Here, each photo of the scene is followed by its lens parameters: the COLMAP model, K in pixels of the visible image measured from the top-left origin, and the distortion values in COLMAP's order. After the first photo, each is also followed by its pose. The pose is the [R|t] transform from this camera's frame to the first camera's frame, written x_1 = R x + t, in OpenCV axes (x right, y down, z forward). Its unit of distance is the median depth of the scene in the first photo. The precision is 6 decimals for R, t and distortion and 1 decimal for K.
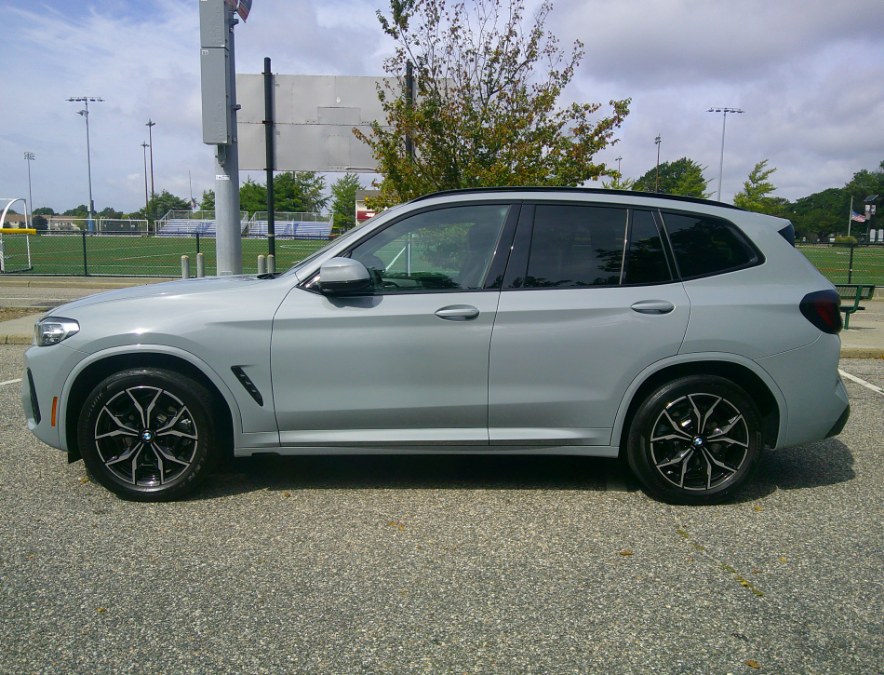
lens RADIAL K [[742.8, 0, 439.9], [0, 742.8, 341.8], [0, 0, 1]] dist [0.029693, -0.080870]
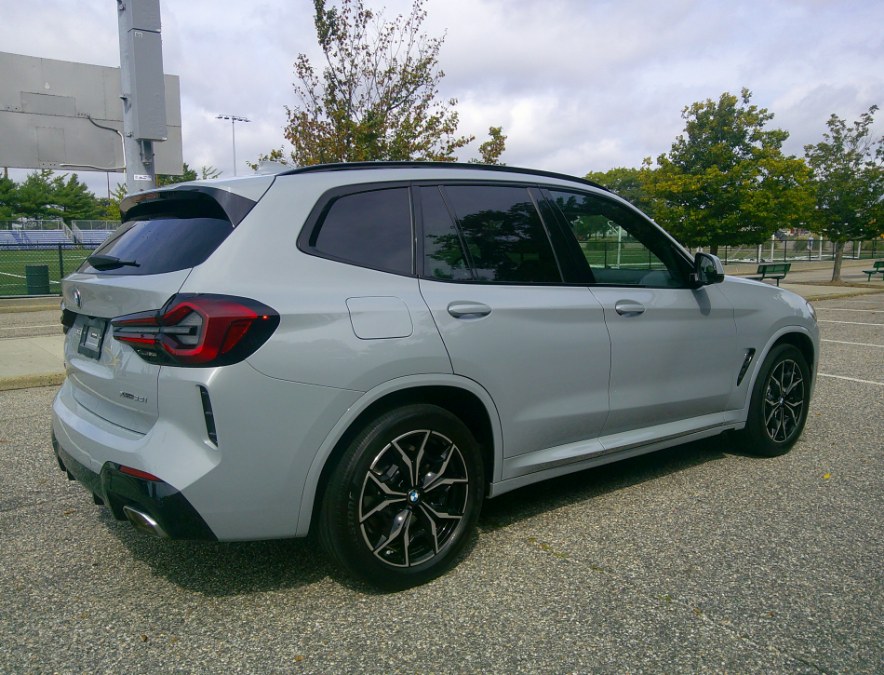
lens RADIAL K [[742.8, 0, 440.4], [0, 742.8, 342.6], [0, 0, 1]] dist [0.029693, -0.080870]
pose [[0.781609, -0.101844, 0.615398, -1.689860], [0.104340, 0.994027, 0.031984, -0.058374], [-0.614980, 0.039212, 0.787567, 0.312223]]
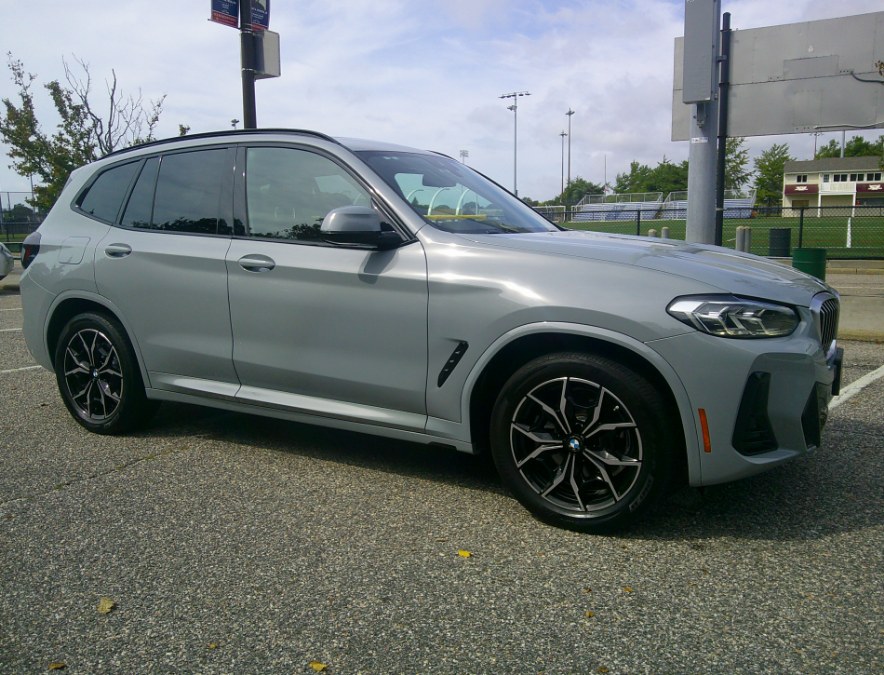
lens RADIAL K [[742.8, 0, 441.7], [0, 742.8, 342.3], [0, 0, 1]] dist [0.029693, -0.080870]
pose [[0.865397, 0.051469, -0.498437, -0.300219], [-0.040293, 0.998637, 0.033163, 0.009523], [0.499465, -0.008616, 0.866291, 0.217086]]
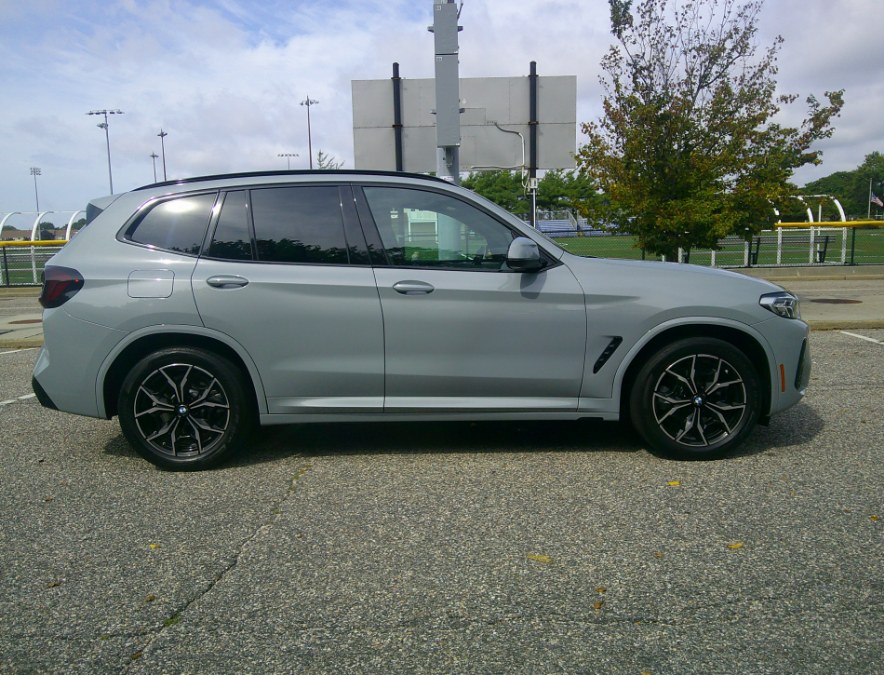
lens RADIAL K [[742.8, 0, 443.0], [0, 742.8, 344.3], [0, 0, 1]] dist [0.029693, -0.080870]
pose [[0.999214, -0.039464, 0.003629, -0.910665], [0.039451, 0.999215, 0.003498, 0.030289], [-0.003764, -0.003352, 0.999987, -0.147341]]
